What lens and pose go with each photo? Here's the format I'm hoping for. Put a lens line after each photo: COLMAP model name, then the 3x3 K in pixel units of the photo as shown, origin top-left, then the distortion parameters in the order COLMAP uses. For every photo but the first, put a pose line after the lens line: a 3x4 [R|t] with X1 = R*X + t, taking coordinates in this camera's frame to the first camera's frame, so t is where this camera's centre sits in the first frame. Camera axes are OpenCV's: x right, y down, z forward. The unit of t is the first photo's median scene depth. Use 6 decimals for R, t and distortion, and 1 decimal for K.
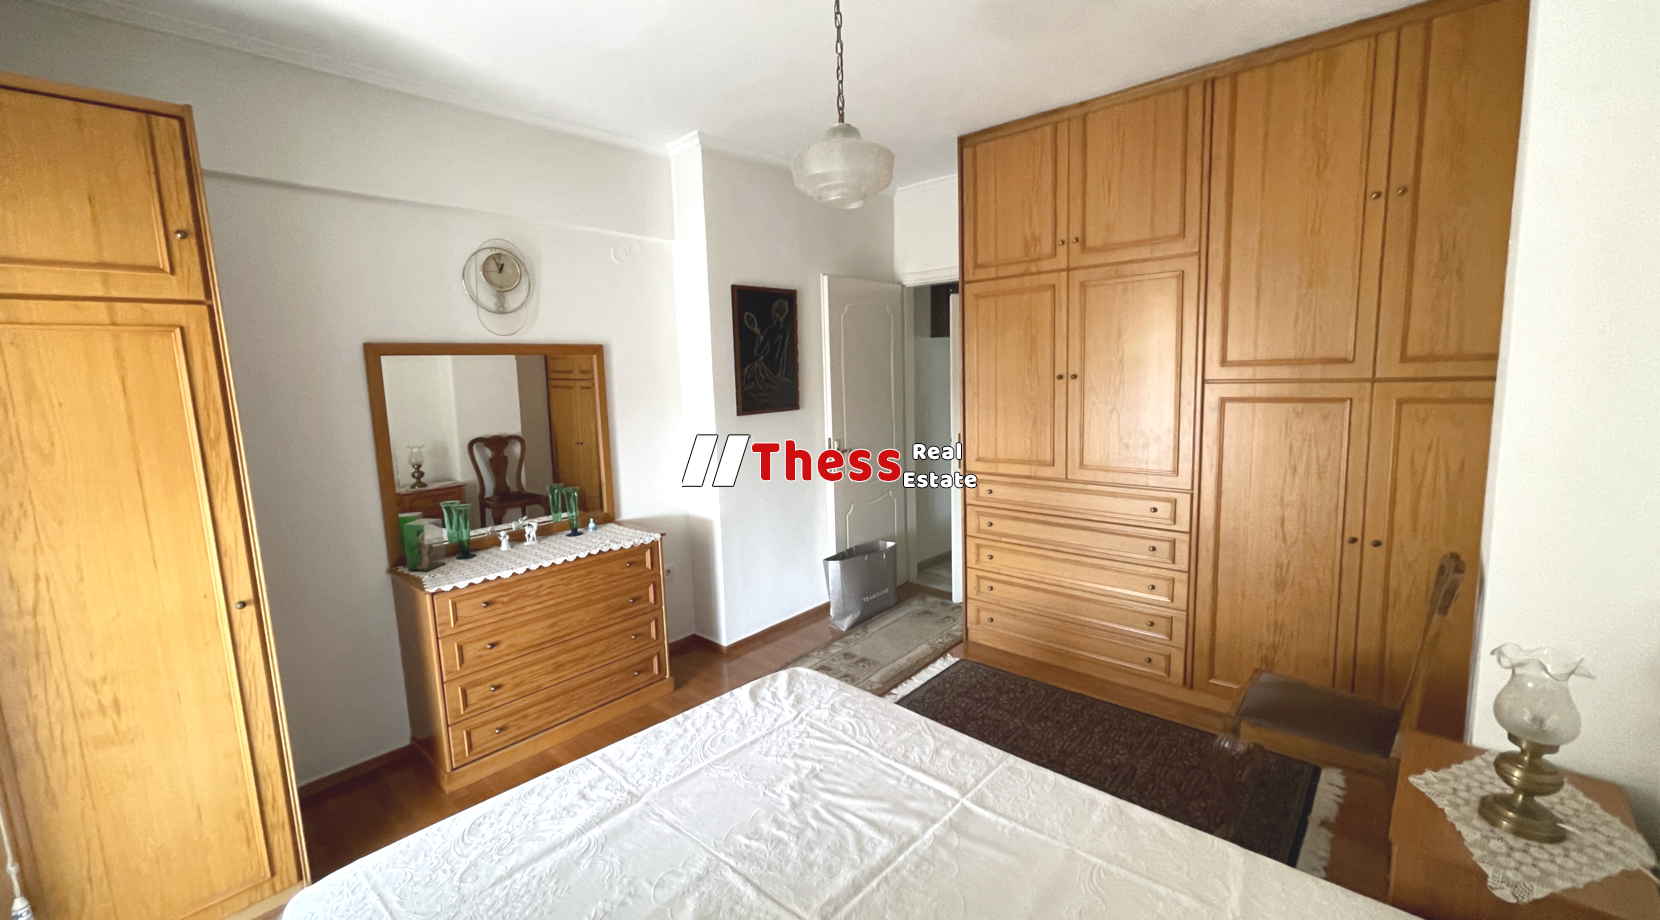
lens RADIAL K [[670.9, 0, 829.4], [0, 670.9, 455.4], [0, 0, 1]] dist [0.001715, 0.000119]
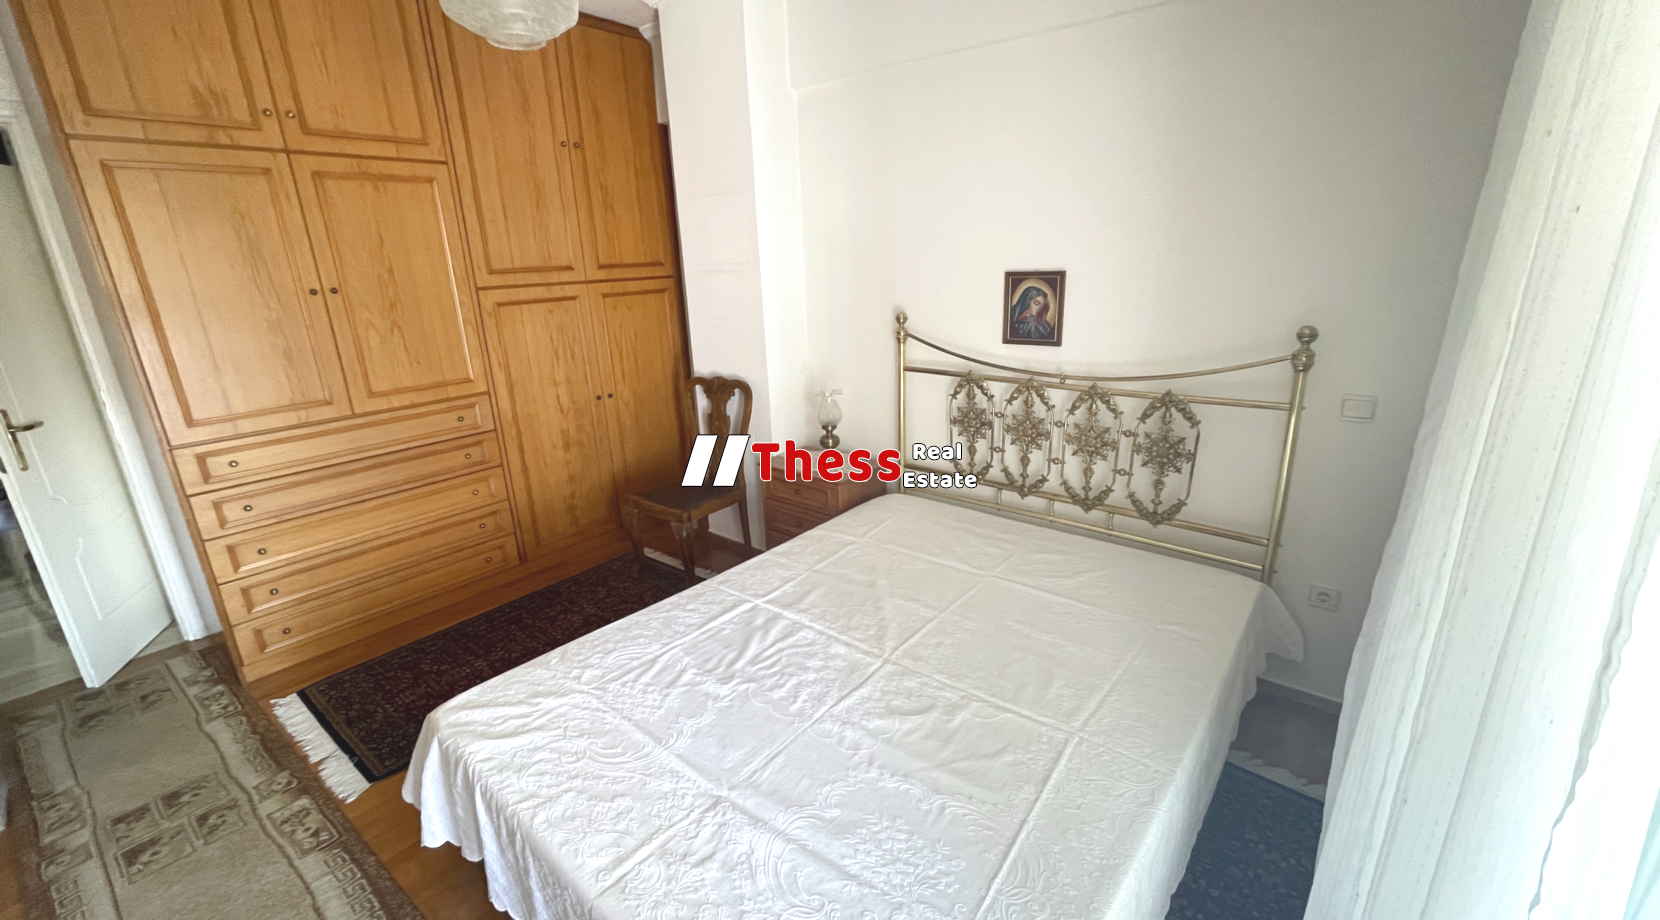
lens RADIAL K [[670.9, 0, 829.4], [0, 670.9, 455.4], [0, 0, 1]] dist [0.001715, 0.000119]
pose [[-0.048916, -0.255635, 0.965535, -0.558590], [0.168370, 0.950748, 0.260250, -0.038438], [-0.984509, 0.175298, -0.003465, 0.465980]]
